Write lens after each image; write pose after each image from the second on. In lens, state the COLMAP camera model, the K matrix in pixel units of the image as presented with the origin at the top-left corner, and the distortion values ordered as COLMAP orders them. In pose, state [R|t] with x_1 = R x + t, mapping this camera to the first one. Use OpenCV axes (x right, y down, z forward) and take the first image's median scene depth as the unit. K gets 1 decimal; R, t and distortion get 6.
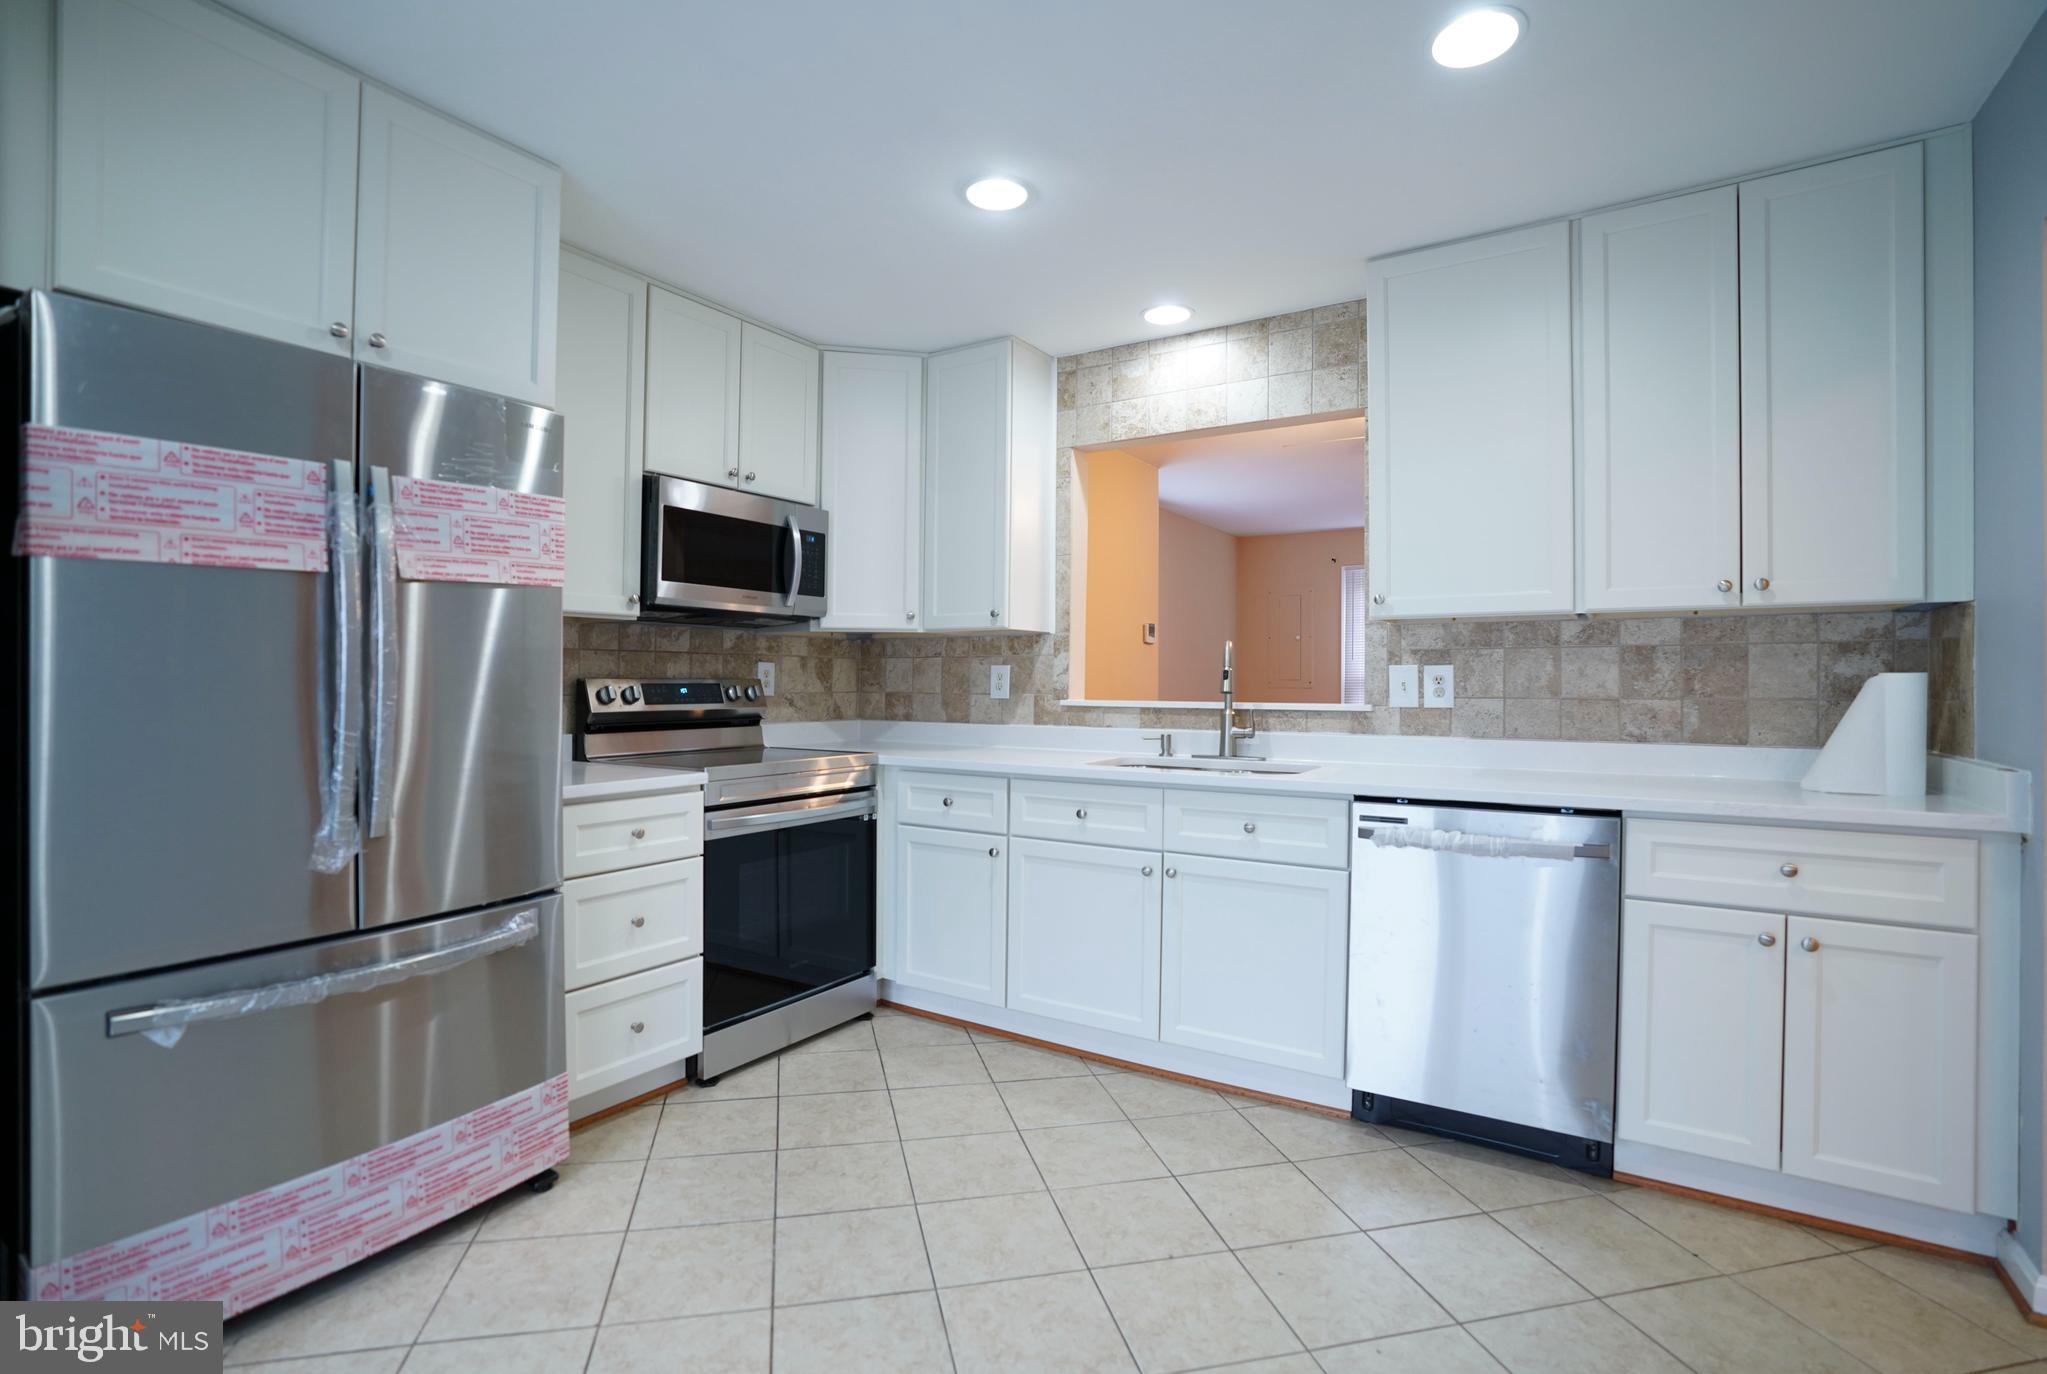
lens RADIAL K [[952.9, 0, 1012.1], [0, 952.9, 676.2], [0, 0, 1]] dist [-0.063737, 0.022039]
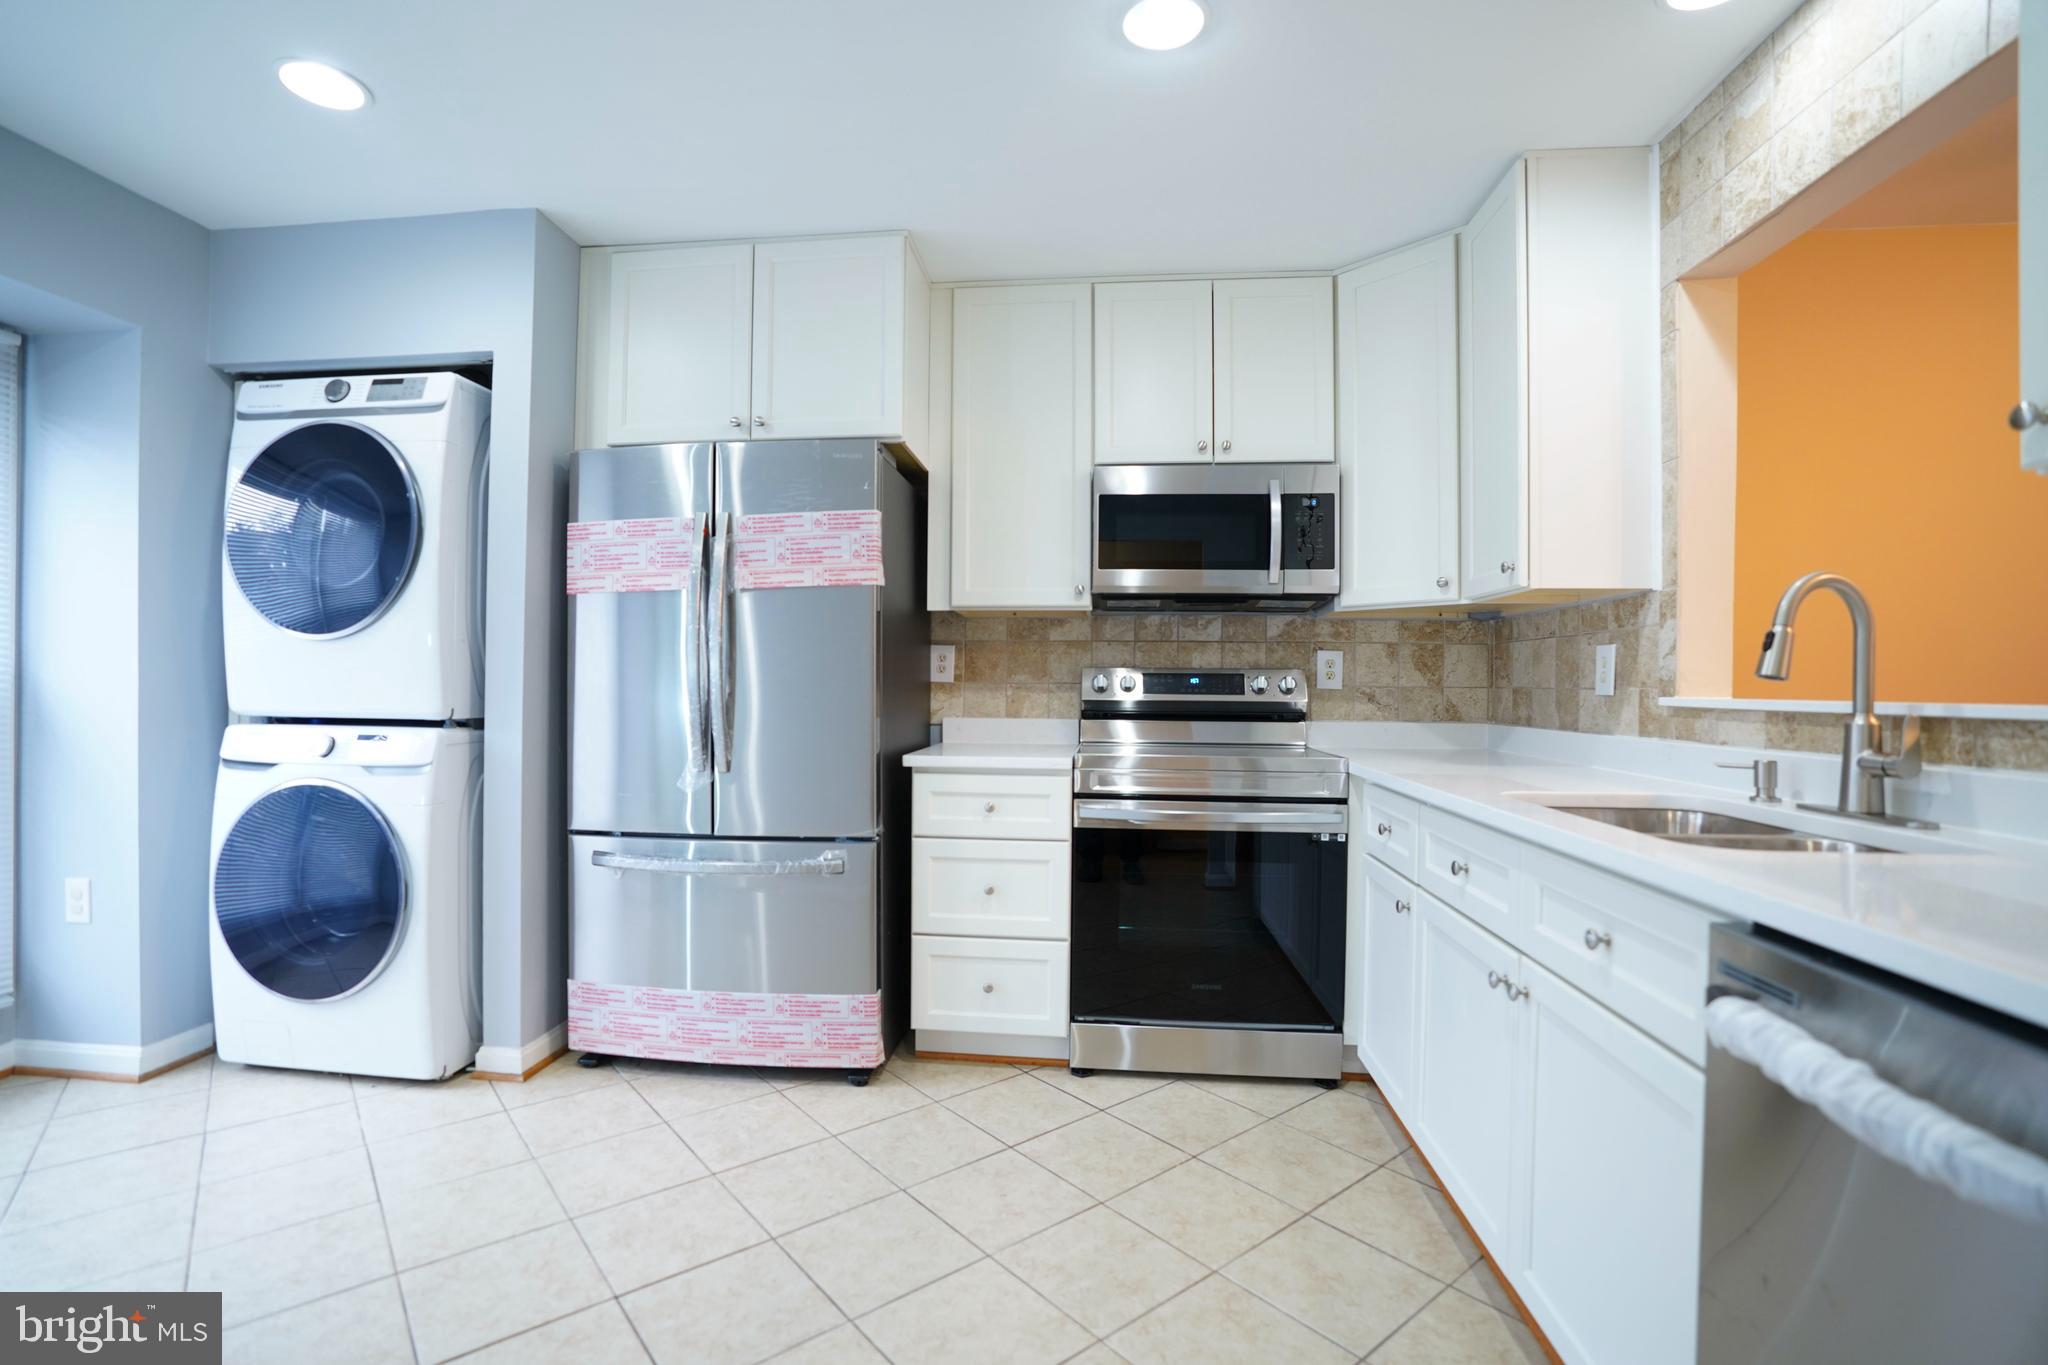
lens RADIAL K [[955.9, 0, 1017.2], [0, 955.9, 681.5], [0, 0, 1]] dist [-0.072986, 0.033851]
pose [[0.452104, -0.002600, -0.891962, 0.516696], [-0.003376, 0.999984, -0.004626, 0.024903], [0.891959, 0.005103, 0.452088, 0.469950]]
